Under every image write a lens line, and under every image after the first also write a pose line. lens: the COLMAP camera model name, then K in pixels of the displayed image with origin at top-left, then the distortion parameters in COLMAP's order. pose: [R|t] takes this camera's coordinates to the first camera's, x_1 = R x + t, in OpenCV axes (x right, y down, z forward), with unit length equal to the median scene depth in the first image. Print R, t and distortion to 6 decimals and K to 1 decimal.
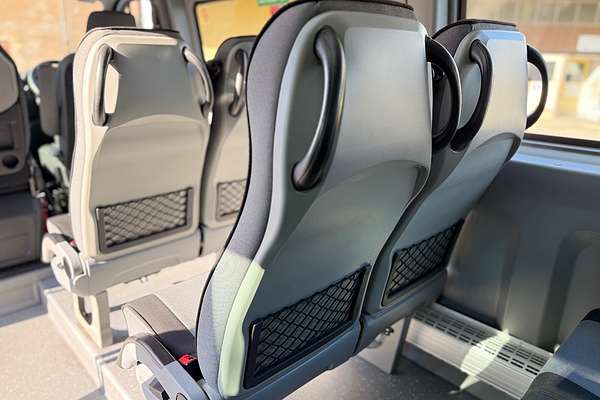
lens RADIAL K [[425.7, 0, 300.0], [0, 425.7, 200.0], [0, 0, 1]] dist [0.009468, -0.001116]
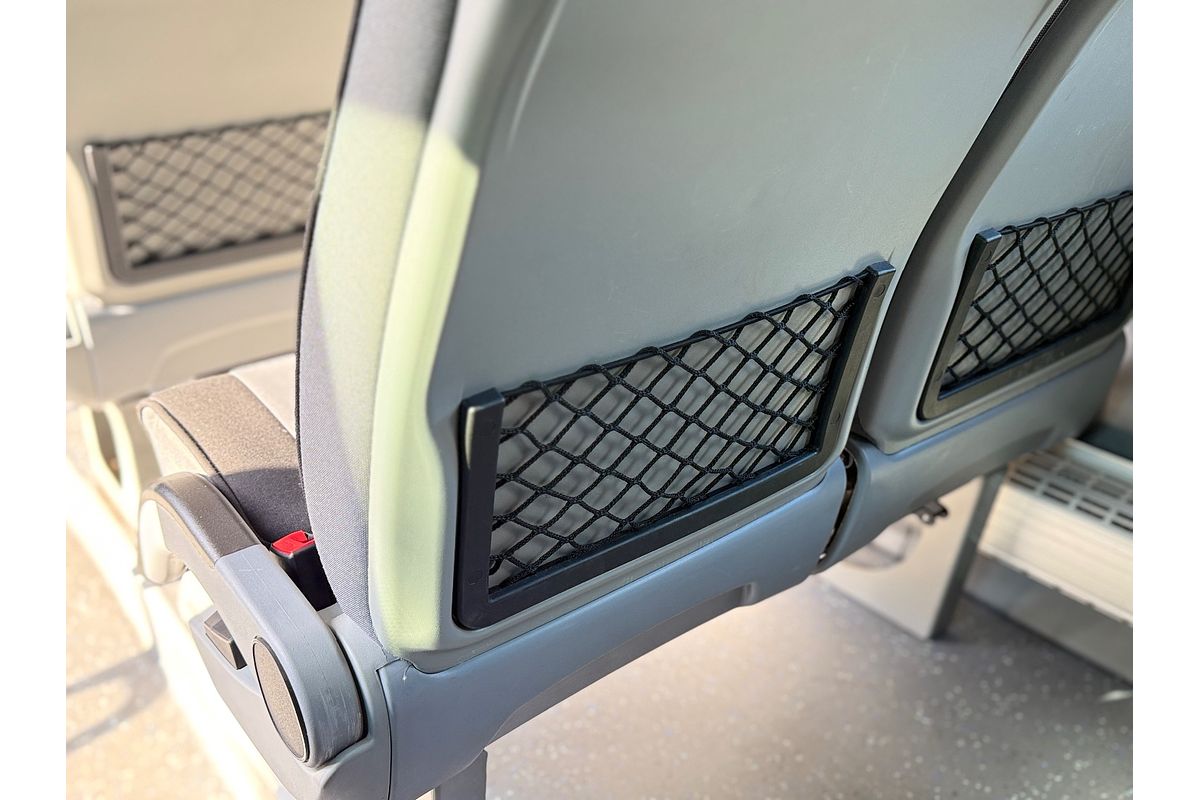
lens RADIAL K [[1066.3, 0, 600.0], [0, 1066.3, 400.0], [0, 0, 1]] dist [0.130391, -0.347239]
pose [[0.995787, 0.023646, -0.088595, 0.022677], [-0.009937, 0.988316, 0.152094, 0.095219], [0.091156, -0.150573, 0.984387, 0.161948]]
